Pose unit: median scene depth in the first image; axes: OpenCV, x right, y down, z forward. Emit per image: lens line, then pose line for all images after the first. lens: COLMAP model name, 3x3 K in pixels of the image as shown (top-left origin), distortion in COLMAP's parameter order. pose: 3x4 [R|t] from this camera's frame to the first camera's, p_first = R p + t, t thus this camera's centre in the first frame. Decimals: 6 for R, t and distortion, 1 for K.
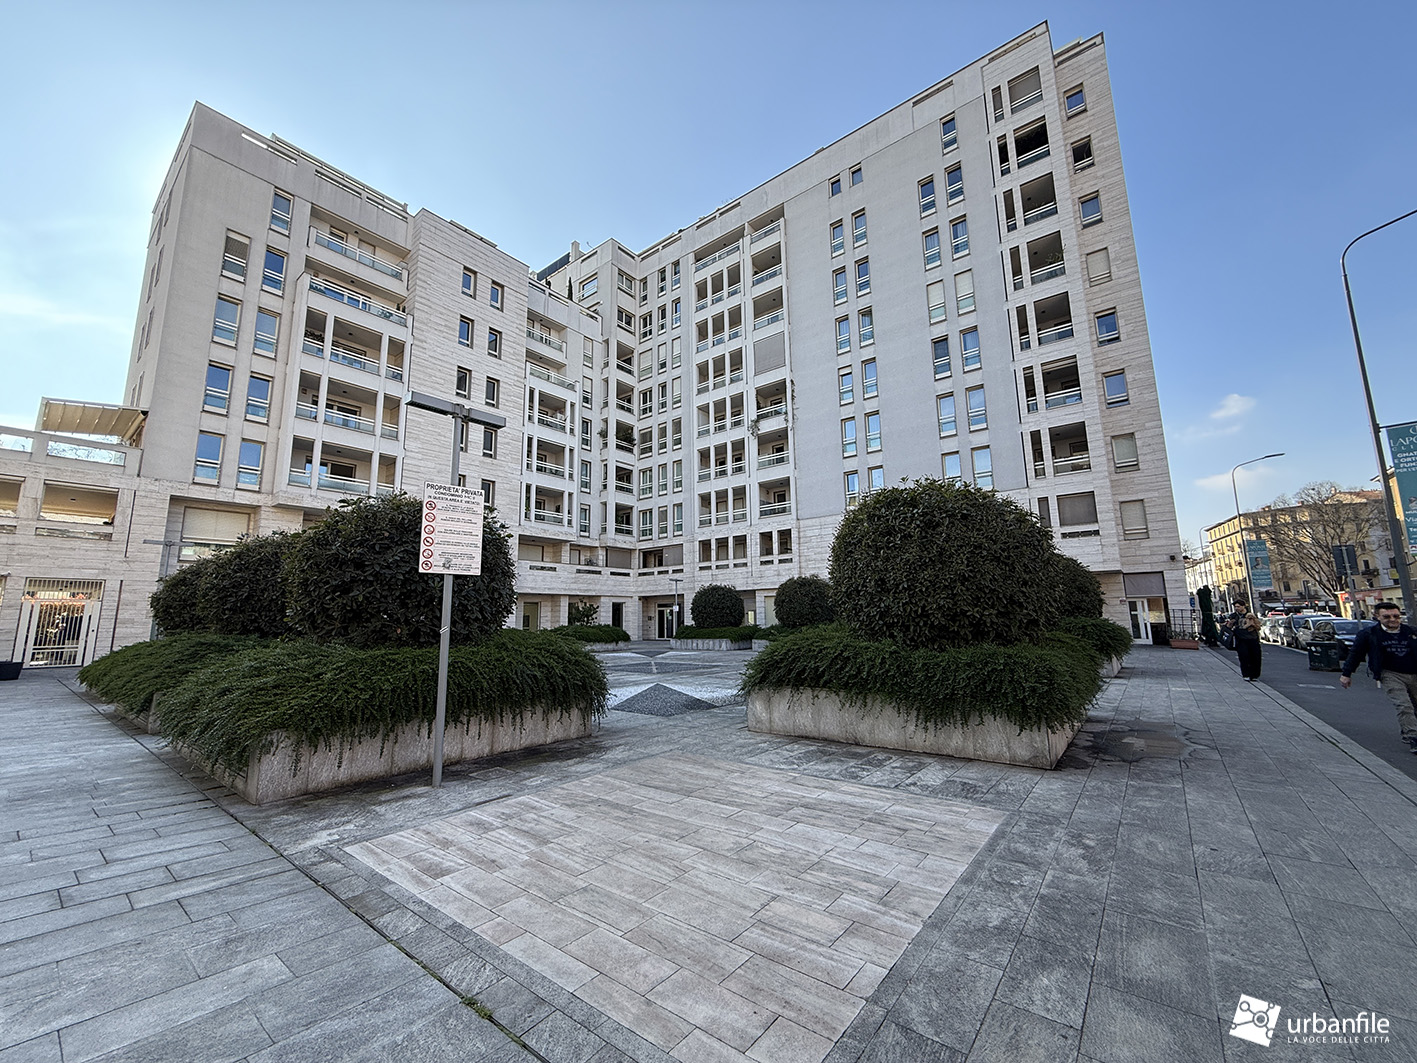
lens RADIAL K [[563.9, 0, 705.6], [0, 563.9, 529.5], [0, 0, 1]] dist [-0.000711, -0.000193]
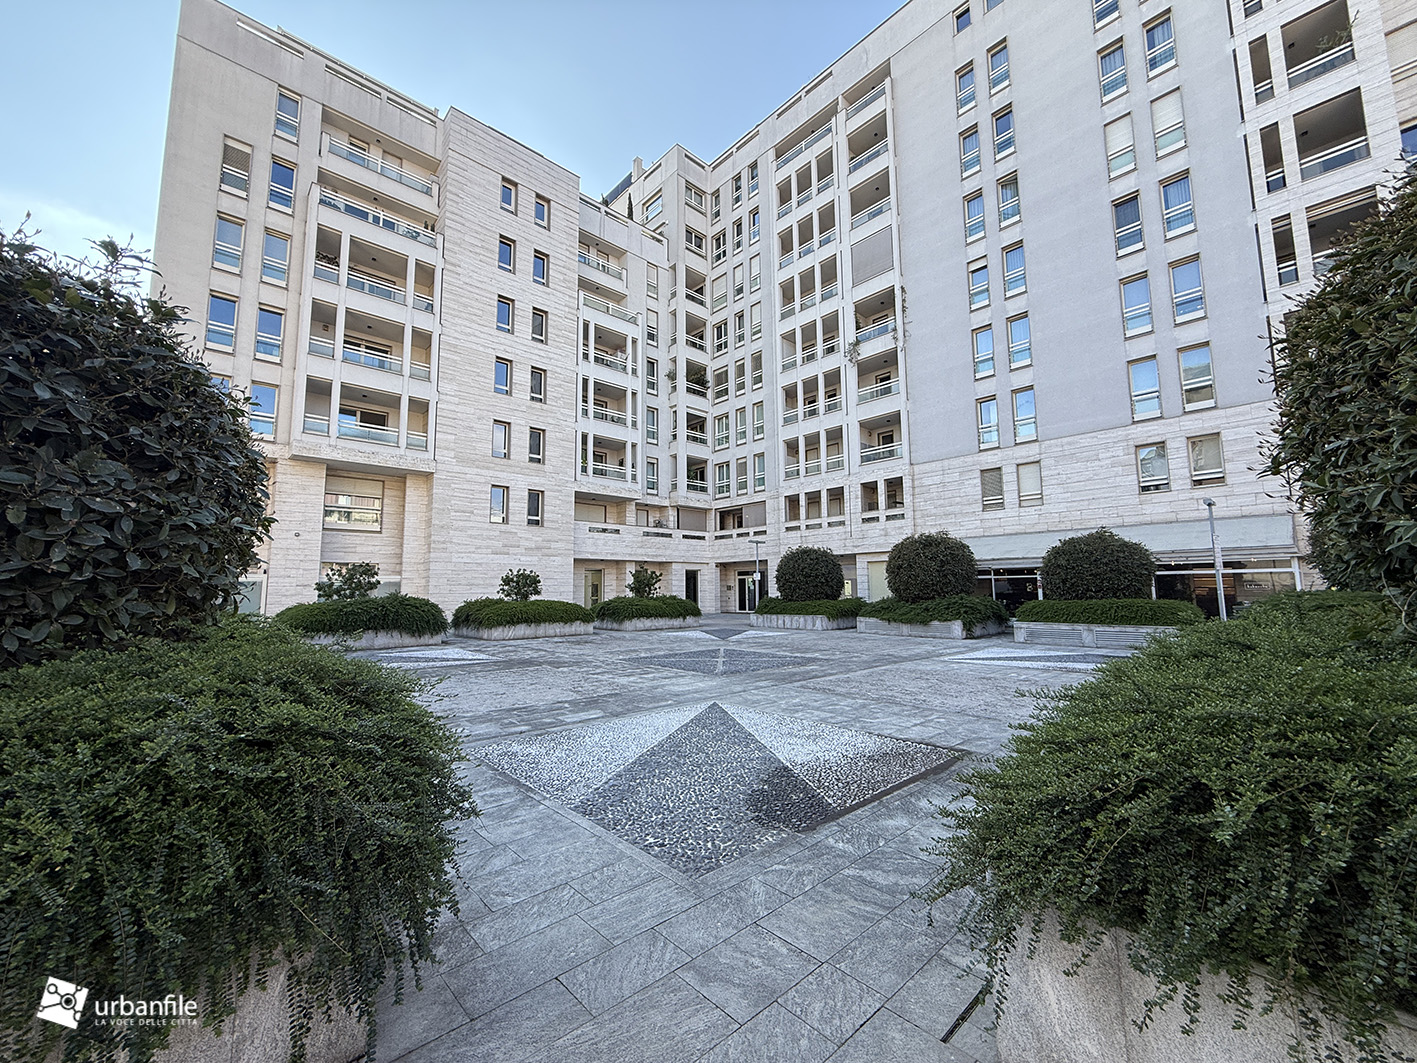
lens RADIAL K [[563.9, 0, 705.6], [0, 563.9, 529.5], [0, 0, 1]] dist [-0.000711, -0.000193]
pose [[0.988333, -0.010750, -0.151930, -0.001461], [0.019057, 0.998396, 0.053321, 0.023314], [0.151113, -0.055594, 0.986952, 0.160578]]
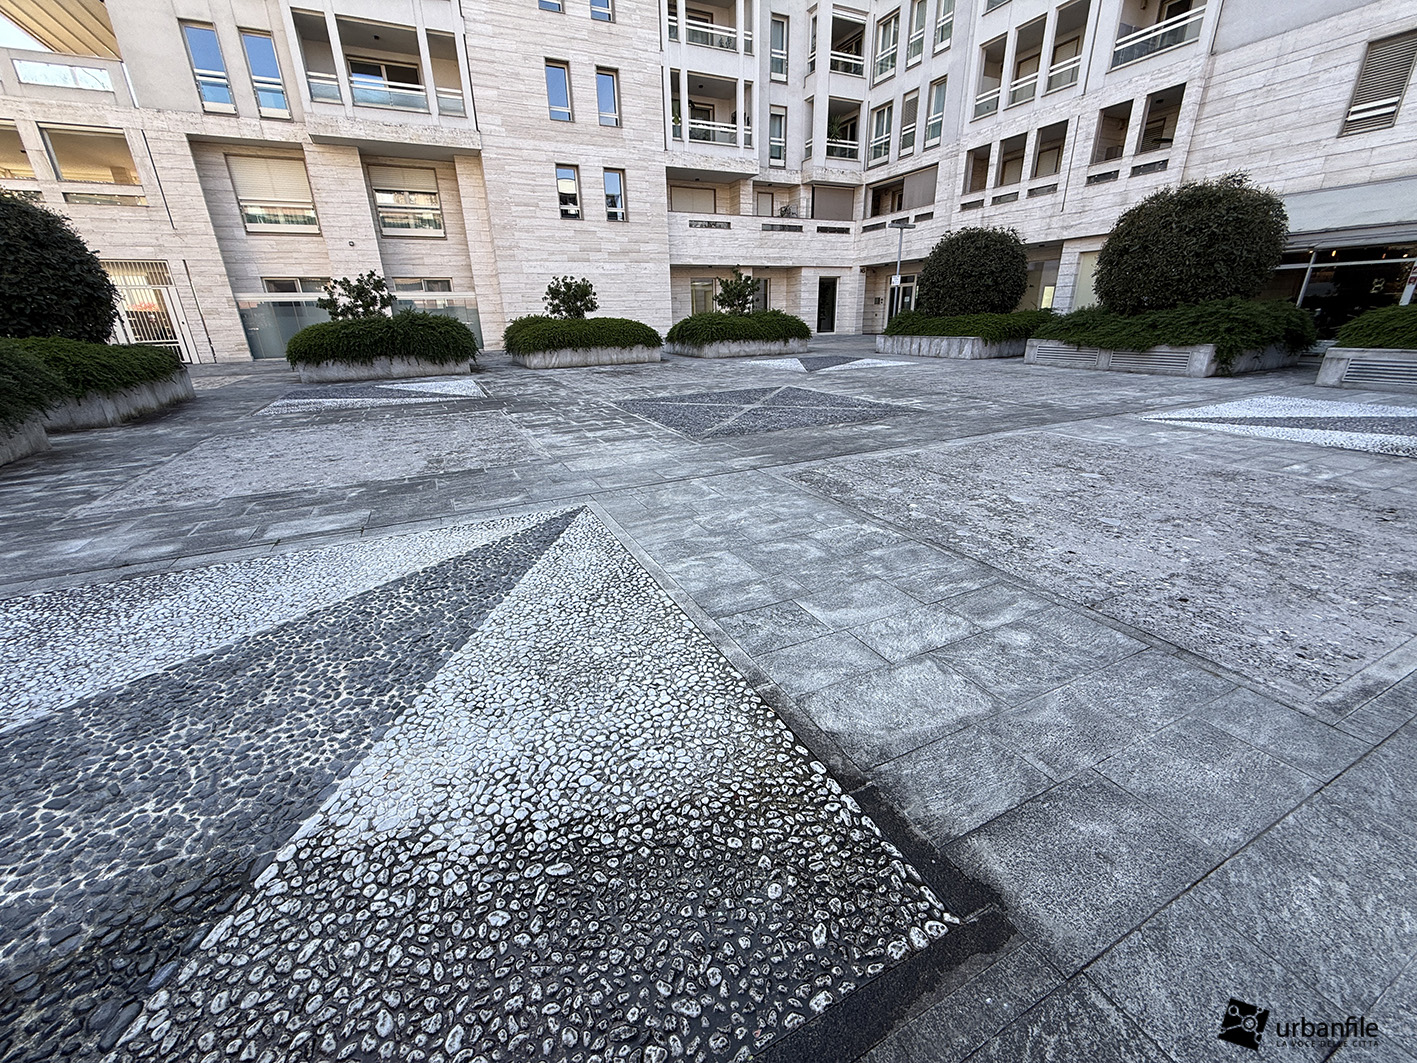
lens RADIAL K [[563.9, 0, 705.6], [0, 563.9, 529.5], [0, 0, 1]] dist [-0.000711, -0.000193]
pose [[0.900978, 0.148706, -0.407586, 0.038392], [0.079991, 0.866389, 0.492921, 0.050736], [0.426428, -0.476714, 0.768702, 0.291868]]
